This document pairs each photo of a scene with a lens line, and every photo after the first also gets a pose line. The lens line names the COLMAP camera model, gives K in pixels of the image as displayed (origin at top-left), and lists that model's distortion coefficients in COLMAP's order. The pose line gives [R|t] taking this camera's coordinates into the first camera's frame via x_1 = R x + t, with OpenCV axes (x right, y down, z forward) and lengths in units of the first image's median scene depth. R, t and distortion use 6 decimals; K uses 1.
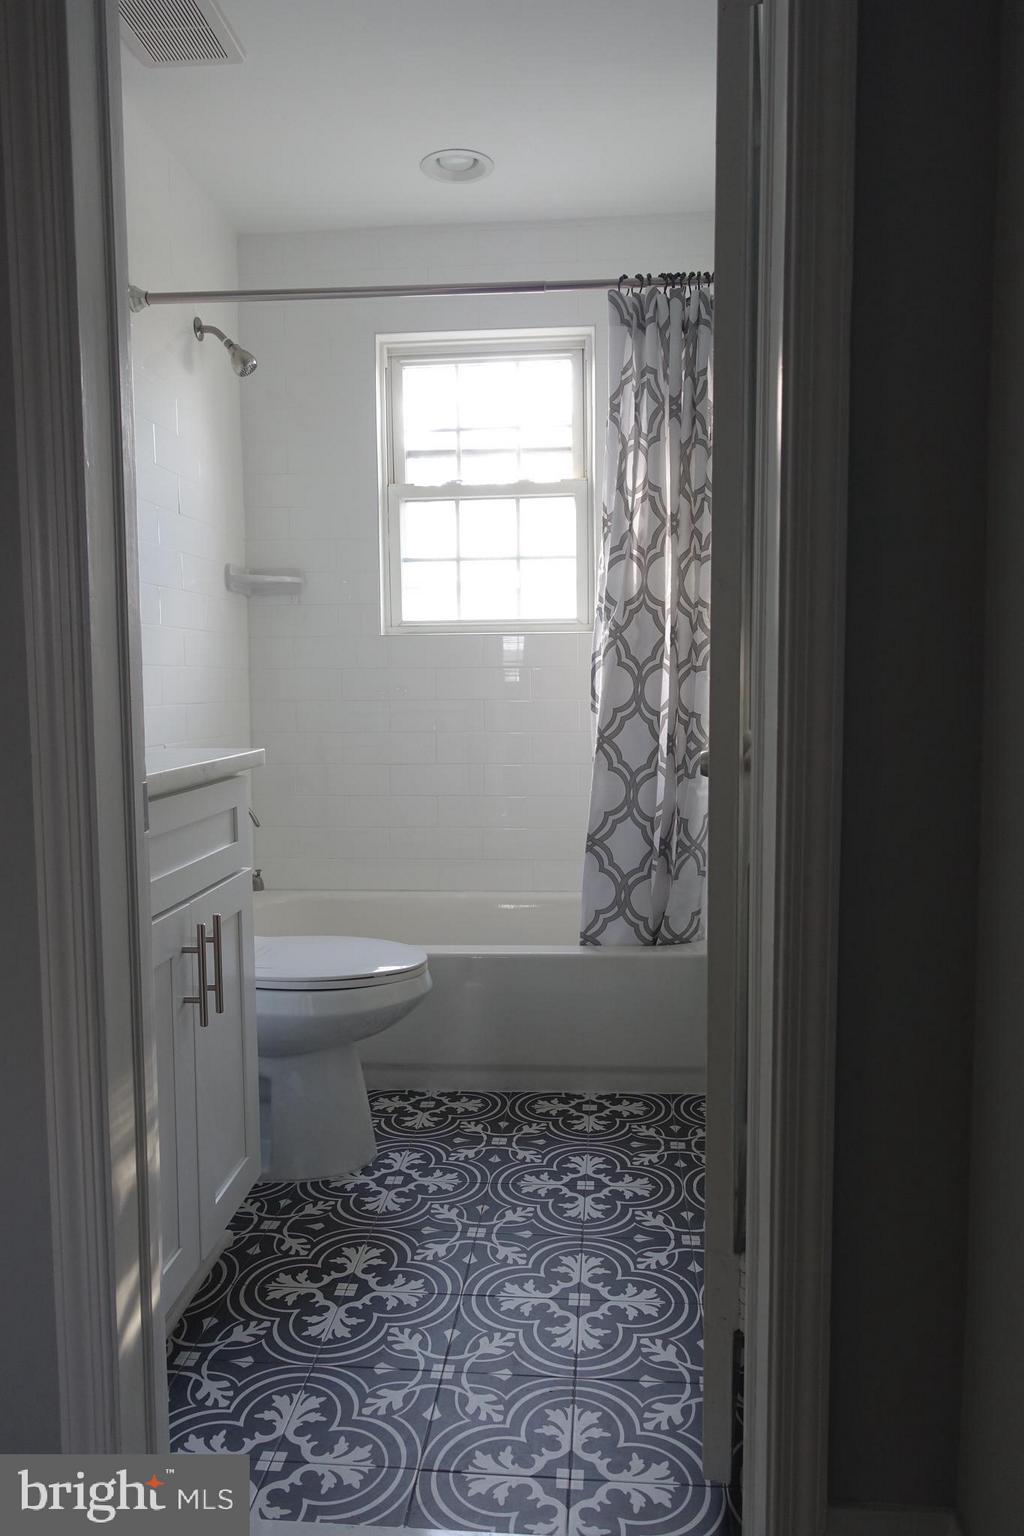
lens RADIAL K [[1063.3, 0, 514.5], [0, 1063.3, 764.9], [0, 0, 1]] dist [0.005825, 0.001736]
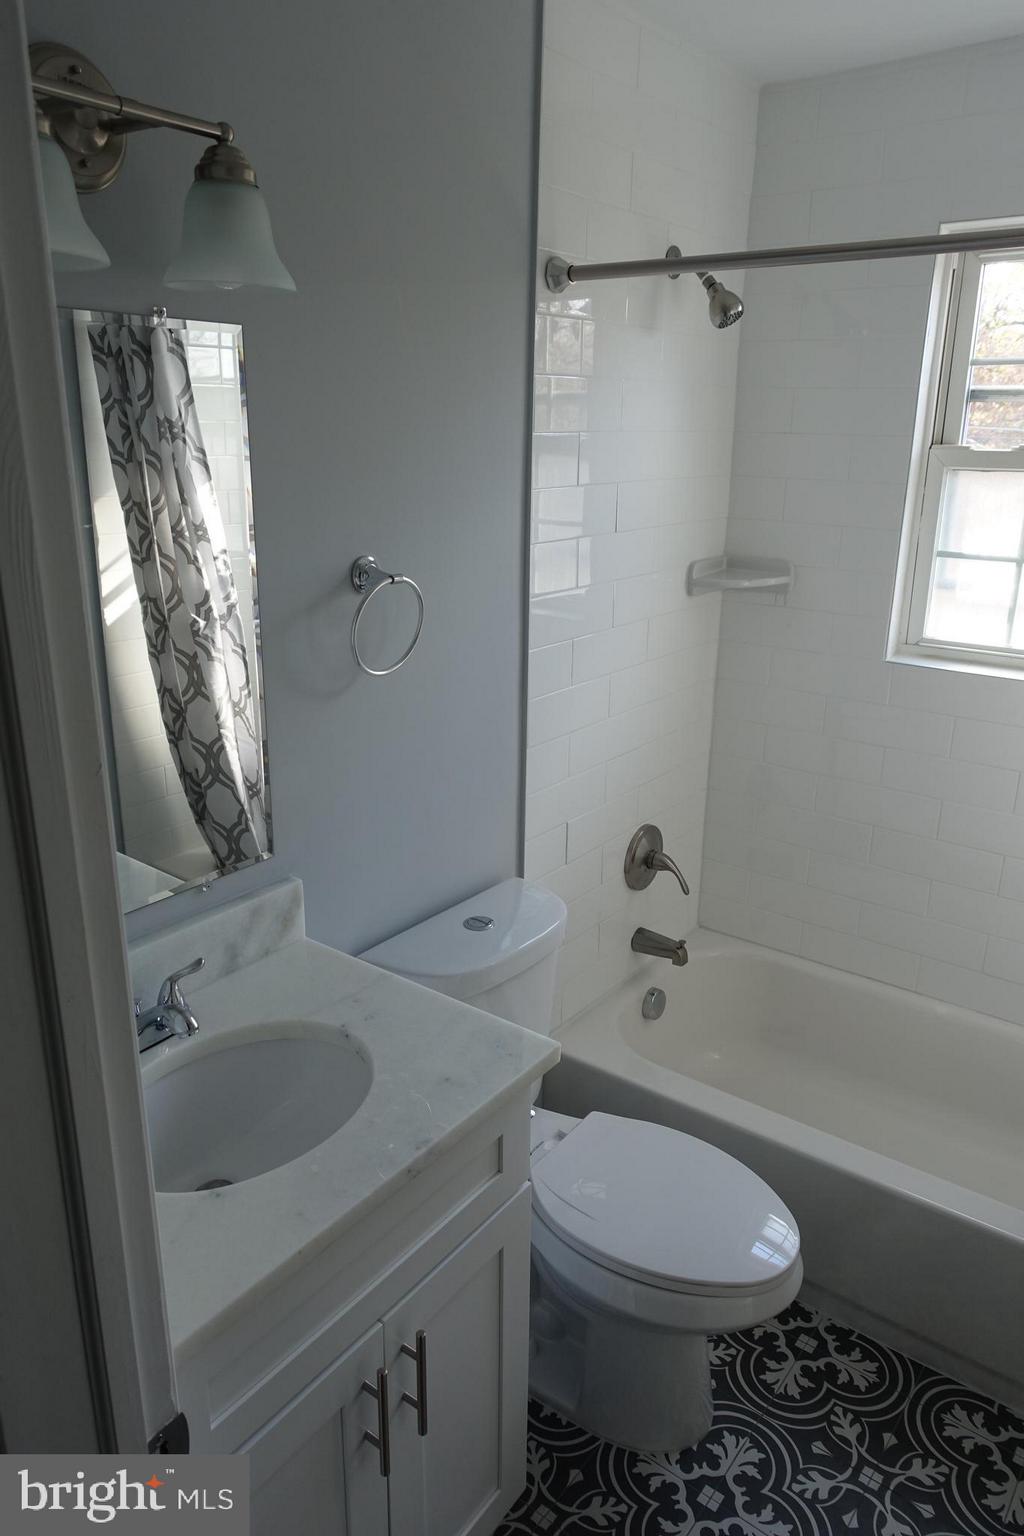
lens RADIAL K [[1063.3, 0, 513.9], [0, 1063.3, 771.6], [0, 0, 1]] dist [0.005825, 0.001736]
pose [[0.846285, 0.184662, -0.499702, 0.045963], [-0.064888, 0.966748, 0.247364, -0.242842], [0.528764, -0.176916, 0.830126, 0.261621]]
